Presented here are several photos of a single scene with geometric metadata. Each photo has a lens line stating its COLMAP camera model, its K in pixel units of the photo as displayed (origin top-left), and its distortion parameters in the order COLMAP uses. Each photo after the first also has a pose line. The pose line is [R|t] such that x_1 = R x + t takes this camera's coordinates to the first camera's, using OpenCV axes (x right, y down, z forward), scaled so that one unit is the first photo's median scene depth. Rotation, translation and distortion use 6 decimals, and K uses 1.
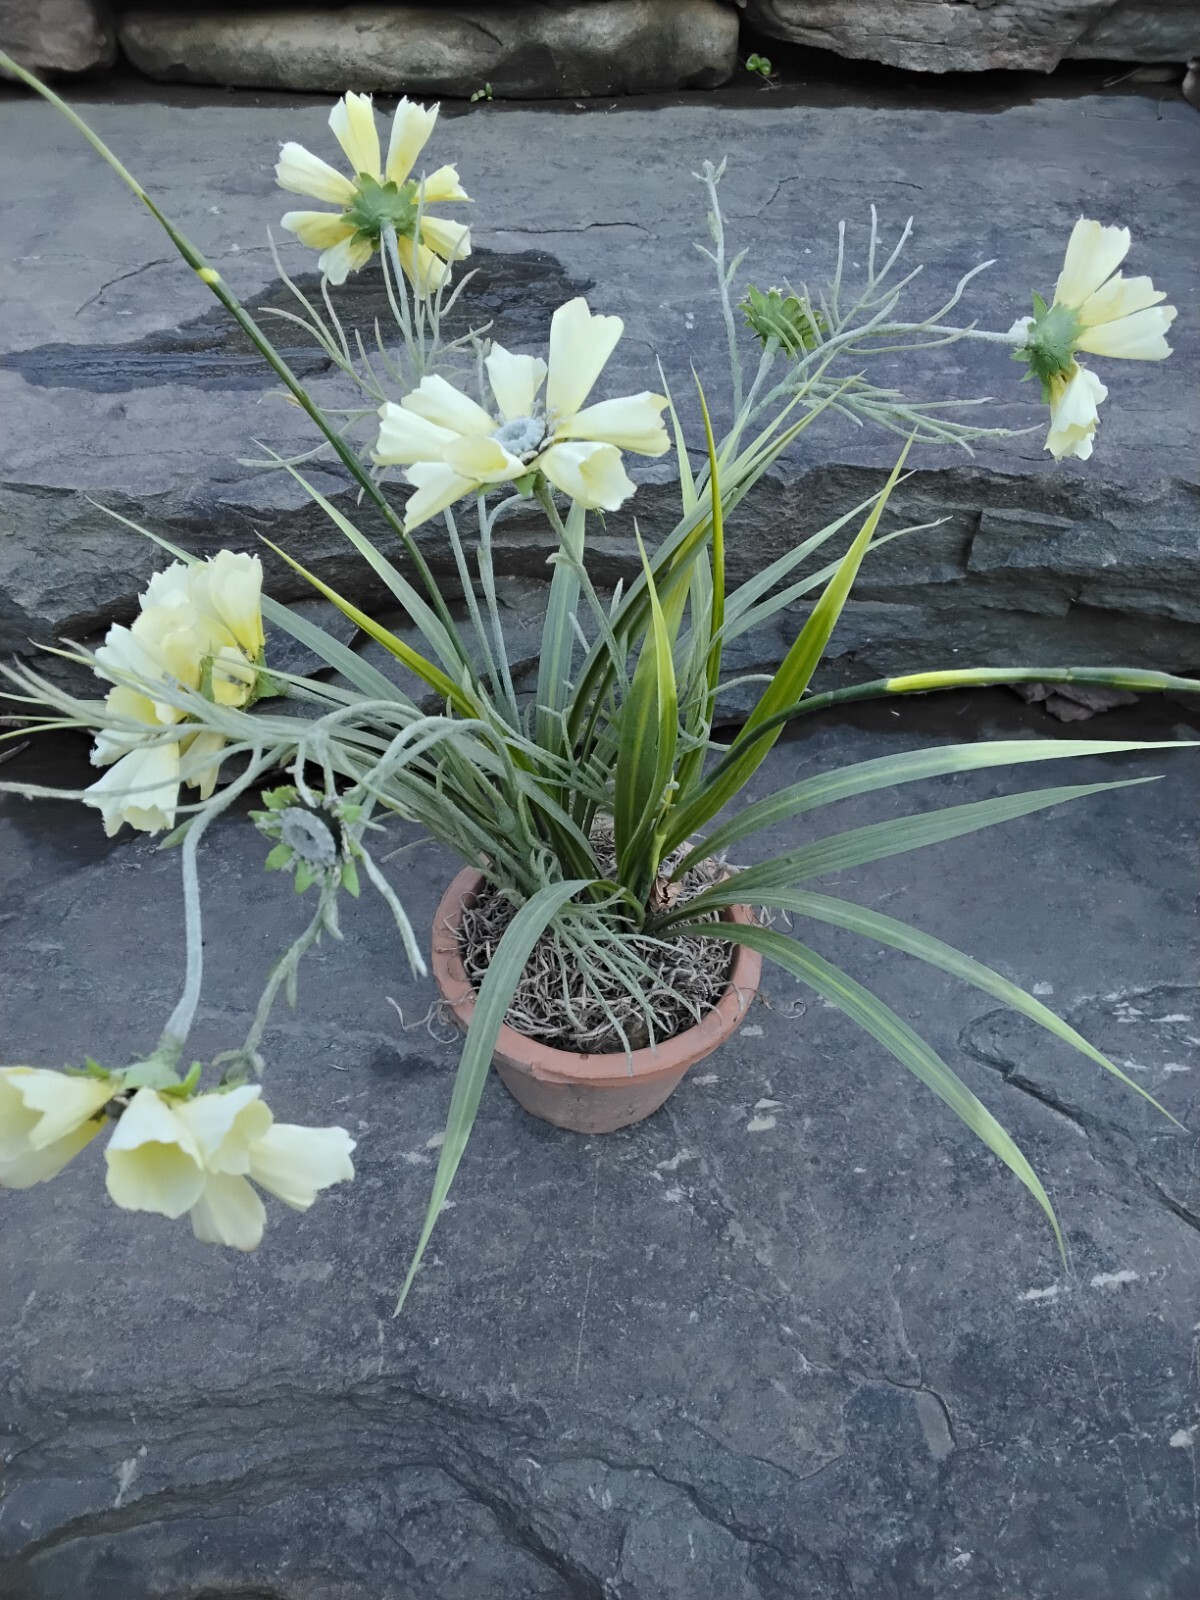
lens RADIAL K [[1298.0, 0, 598.2], [0, 1298.0, 813.6], [0, 0, 1]] dist [0.105786, -0.175998]
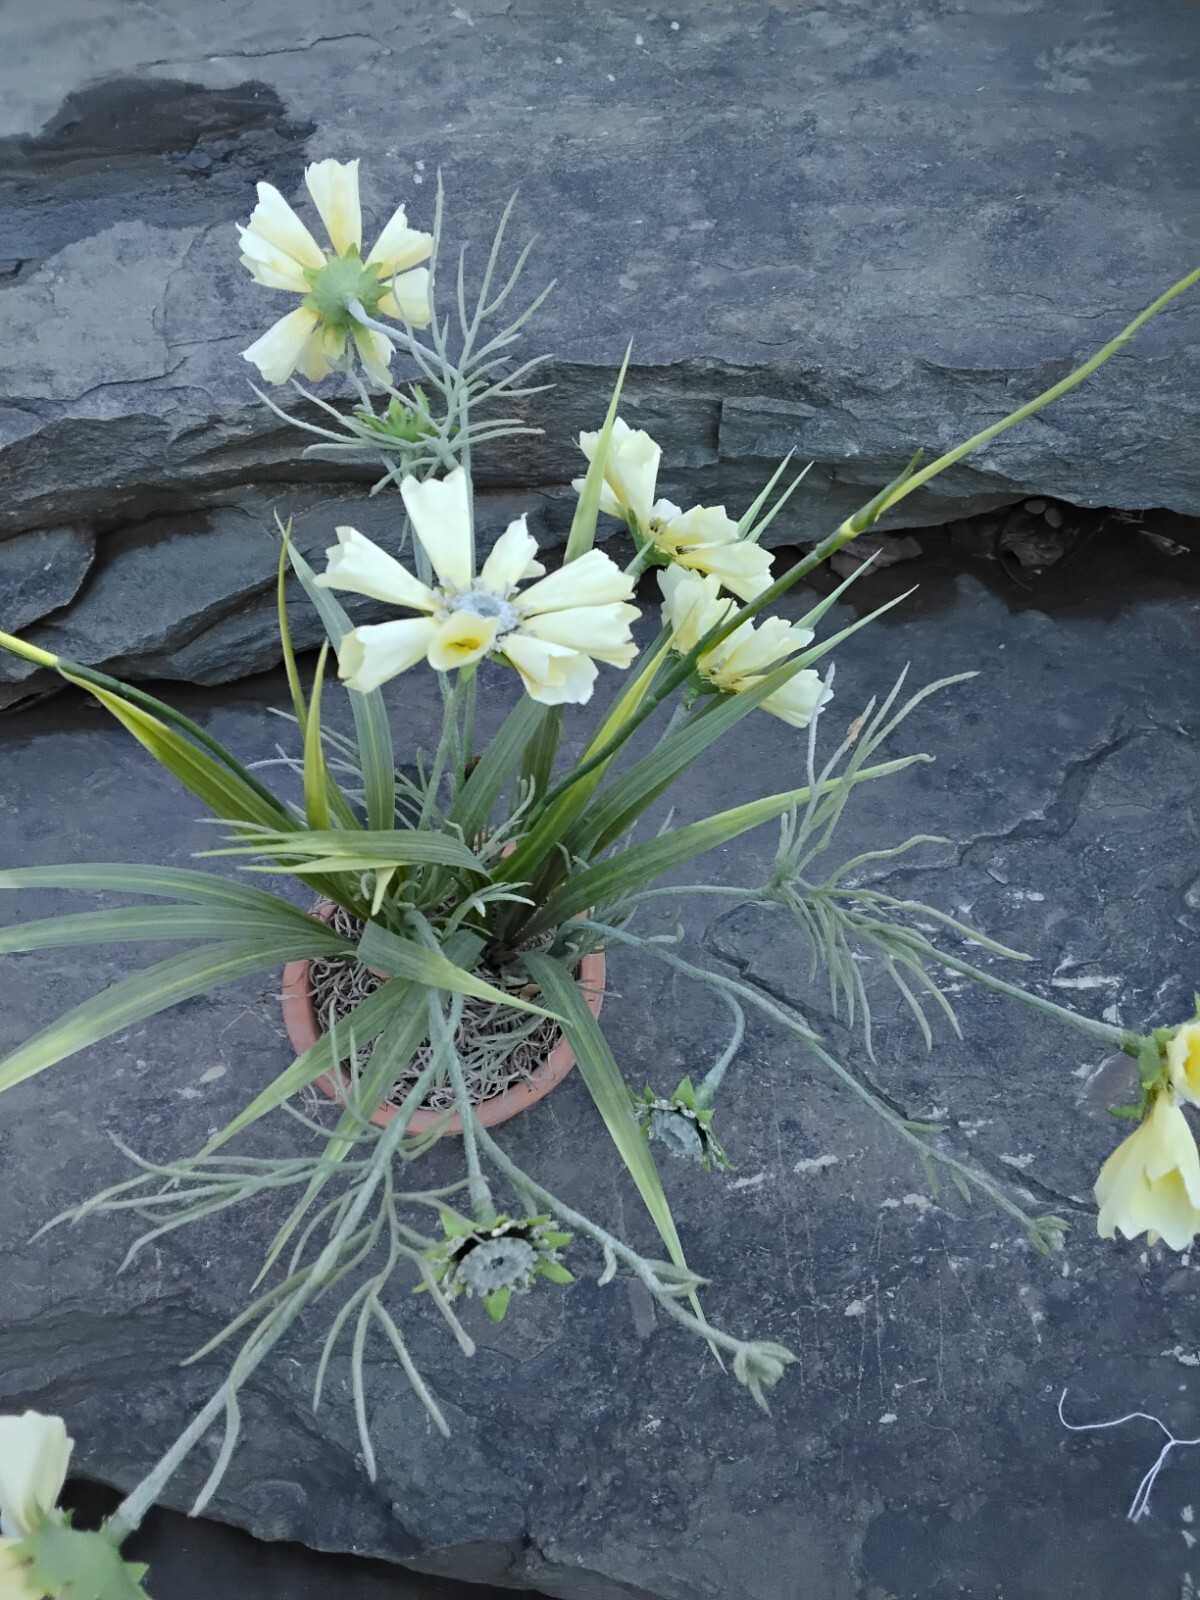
lens RADIAL K [[1291.8, 0, 600.8], [0, 1291.8, 822.2], [0, 0, 1]] dist [0.074939, -0.102043]
pose [[0.998204, -0.059900, 0.000293, 0.226453], [0.057789, 0.964297, 0.258441, -0.226229], [-0.015763, -0.257960, 0.966027, 0.005683]]
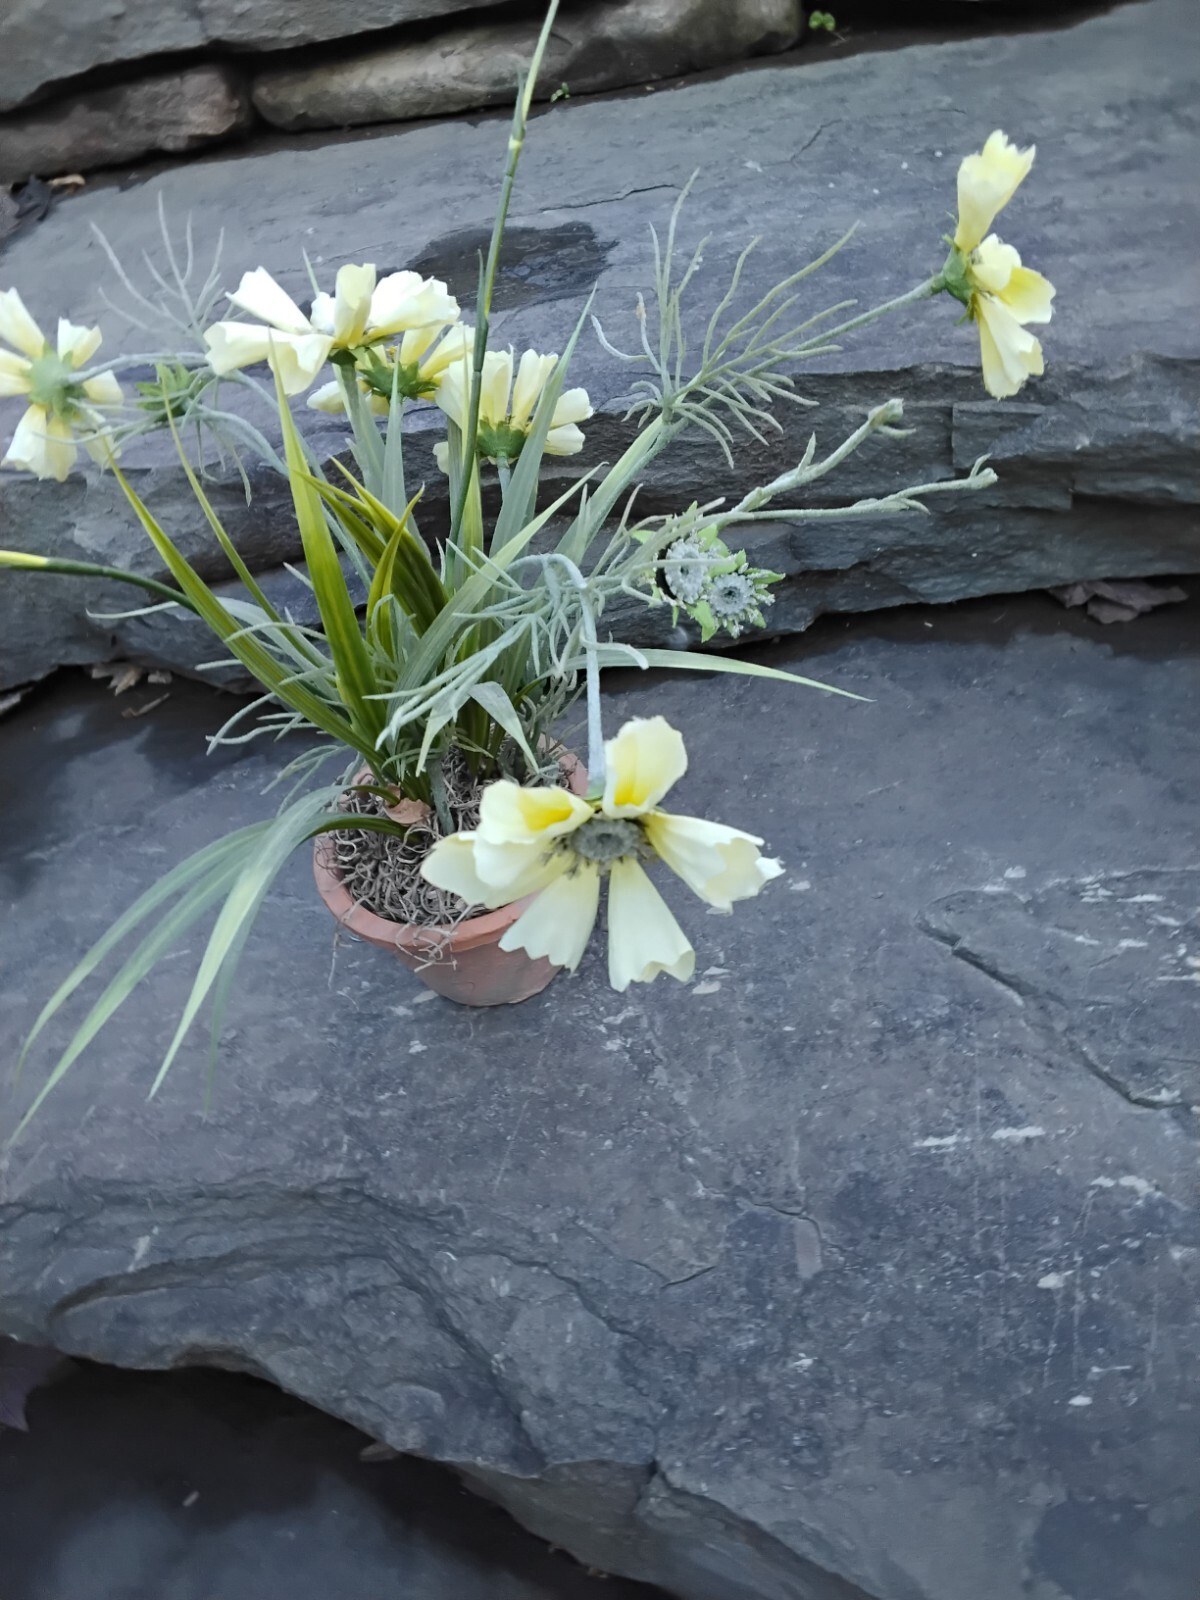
lens RADIAL K [[1298.0, 0, 599.2], [0, 1298.0, 799.0], [0, 0, 1]] dist [0.105786, -0.175998]
pose [[0.964454, -0.024433, -0.263119, 0.353987], [0.019519, 0.999583, -0.021273, 0.110510], [0.263530, 0.015381, 0.964529, -0.071296]]
